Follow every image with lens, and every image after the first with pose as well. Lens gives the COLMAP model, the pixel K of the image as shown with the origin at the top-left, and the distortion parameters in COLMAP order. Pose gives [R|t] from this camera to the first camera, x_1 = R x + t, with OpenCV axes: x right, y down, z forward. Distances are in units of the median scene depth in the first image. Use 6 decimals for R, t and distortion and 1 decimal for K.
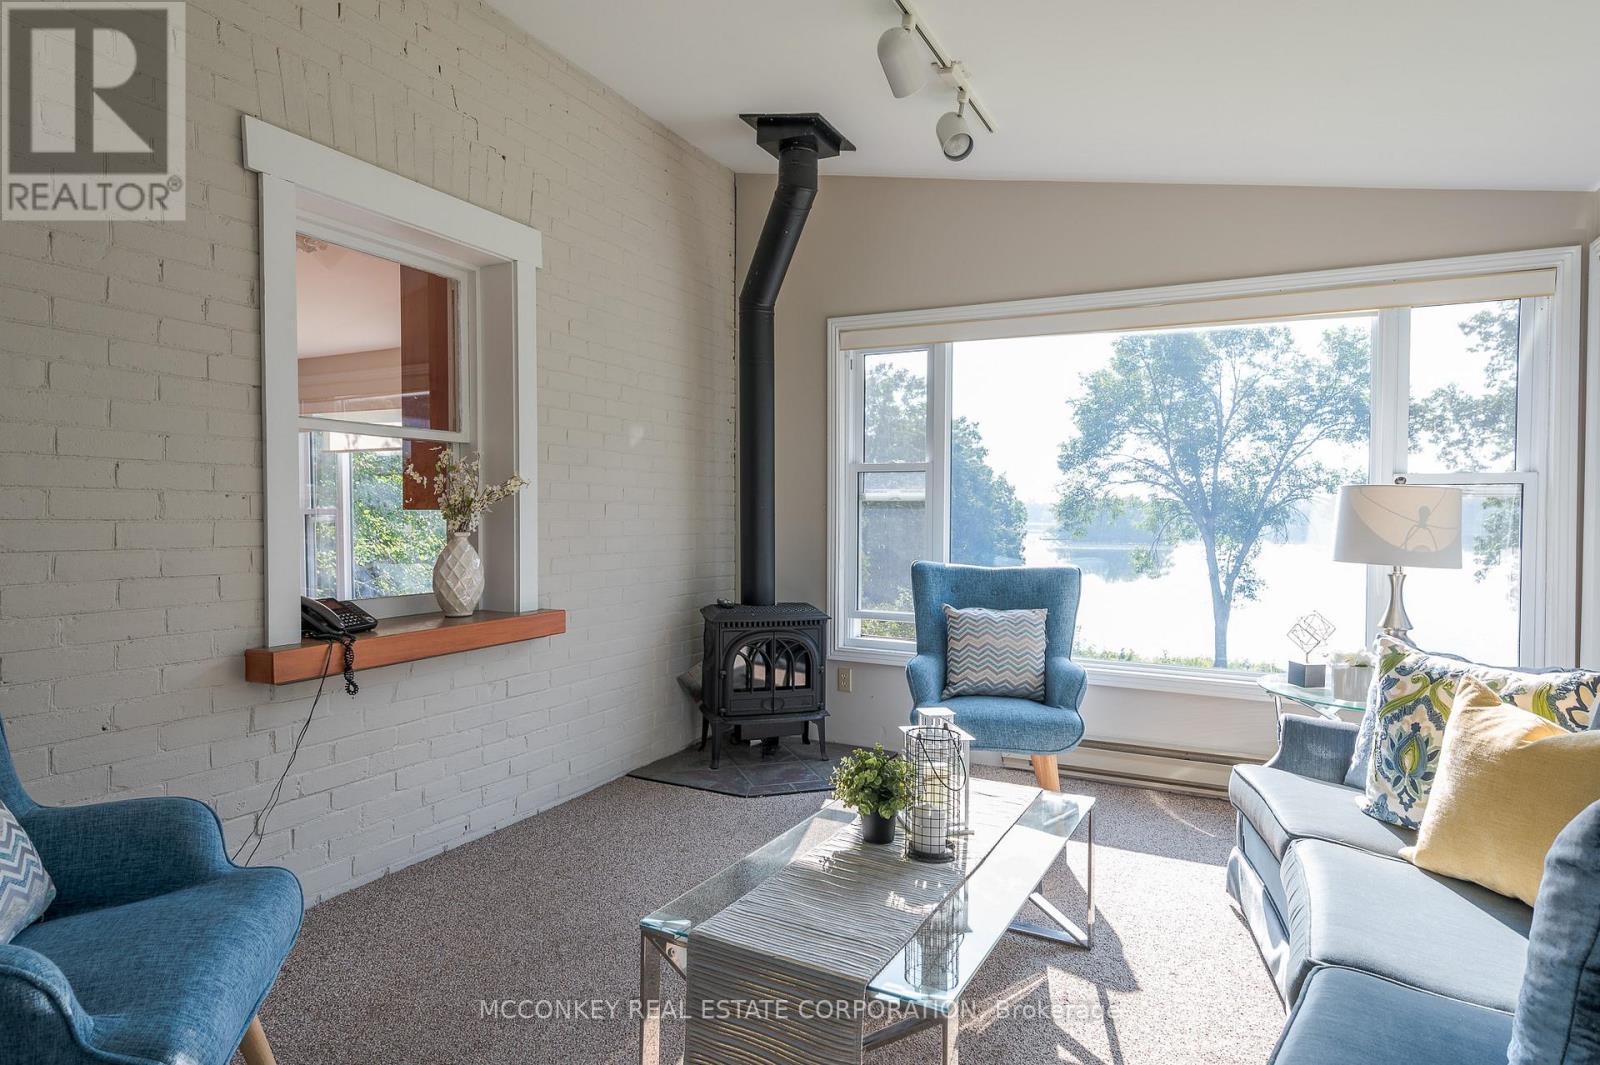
lens RADIAL K [[888.9, 0, 801.7], [0, 888.9, 530.9], [0, 0, 1]] dist [0.022811, -0.010499]
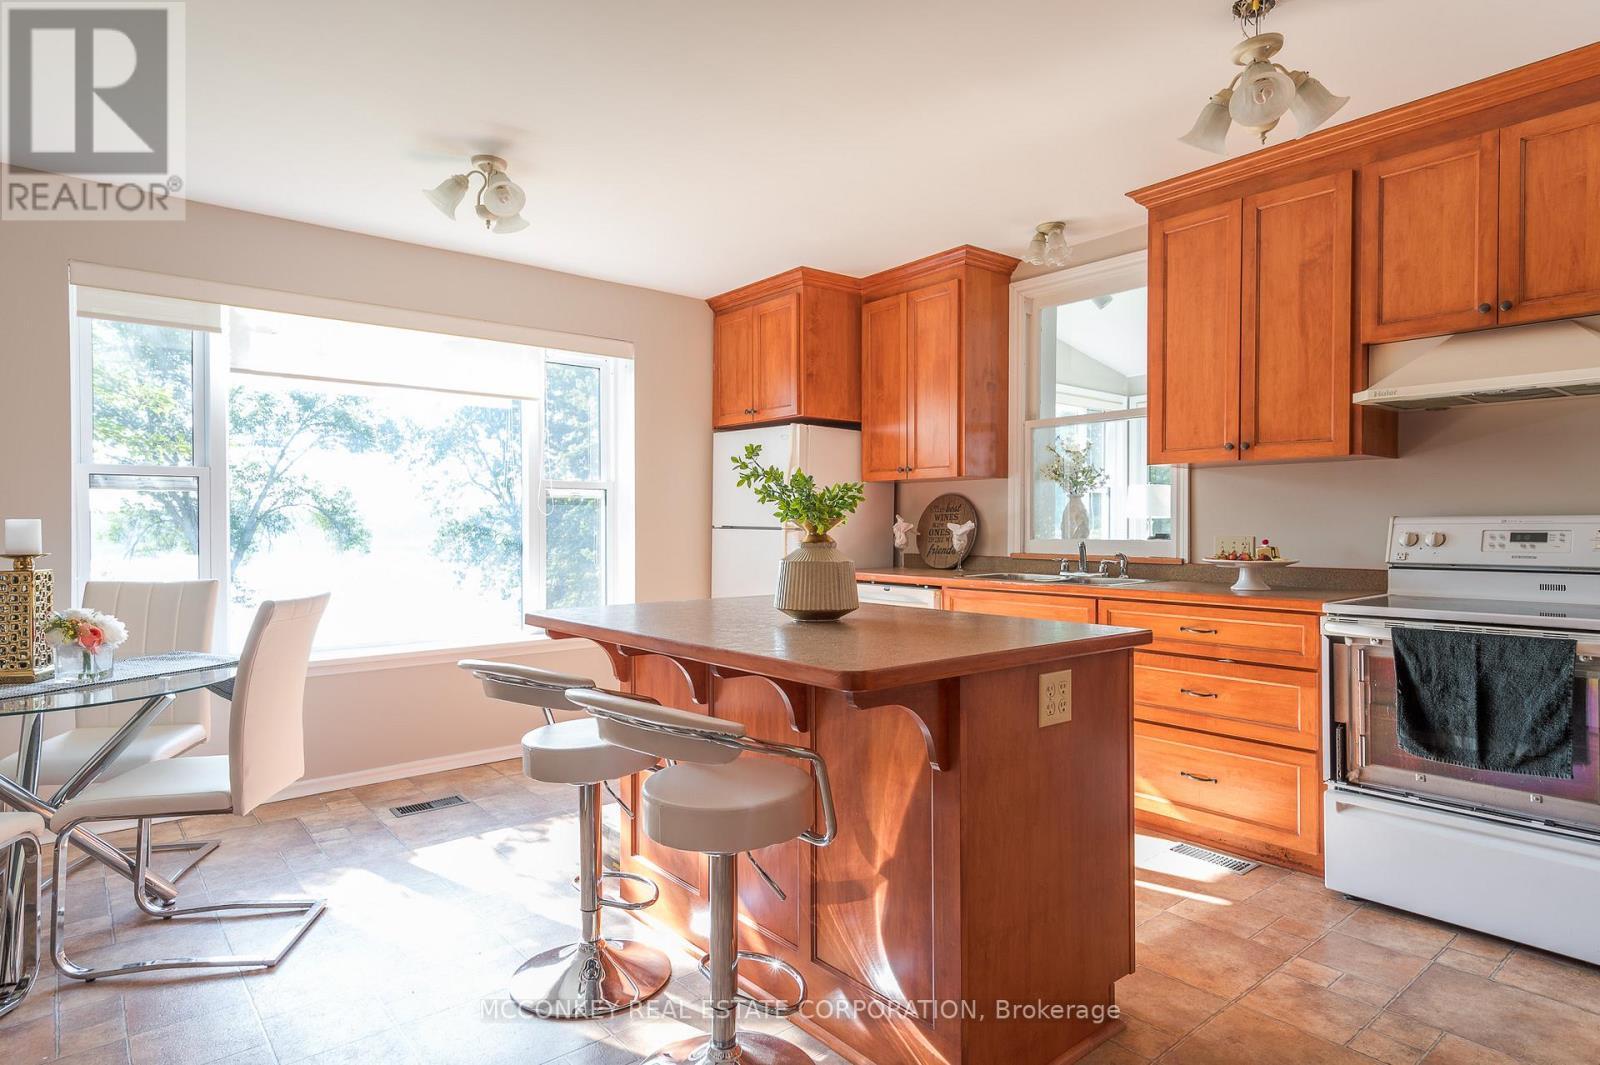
lens RADIAL K [[888.9, 0, 802.9], [0, 888.9, 530.0], [0, 0, 1]] dist [0.022811, -0.010499]
pose [[0.395693, -0.010429, 0.918324, -0.151790], [0.023423, 0.999725, 0.001260, 0.003515], [-0.918084, 0.021011, 0.395829, 0.068879]]
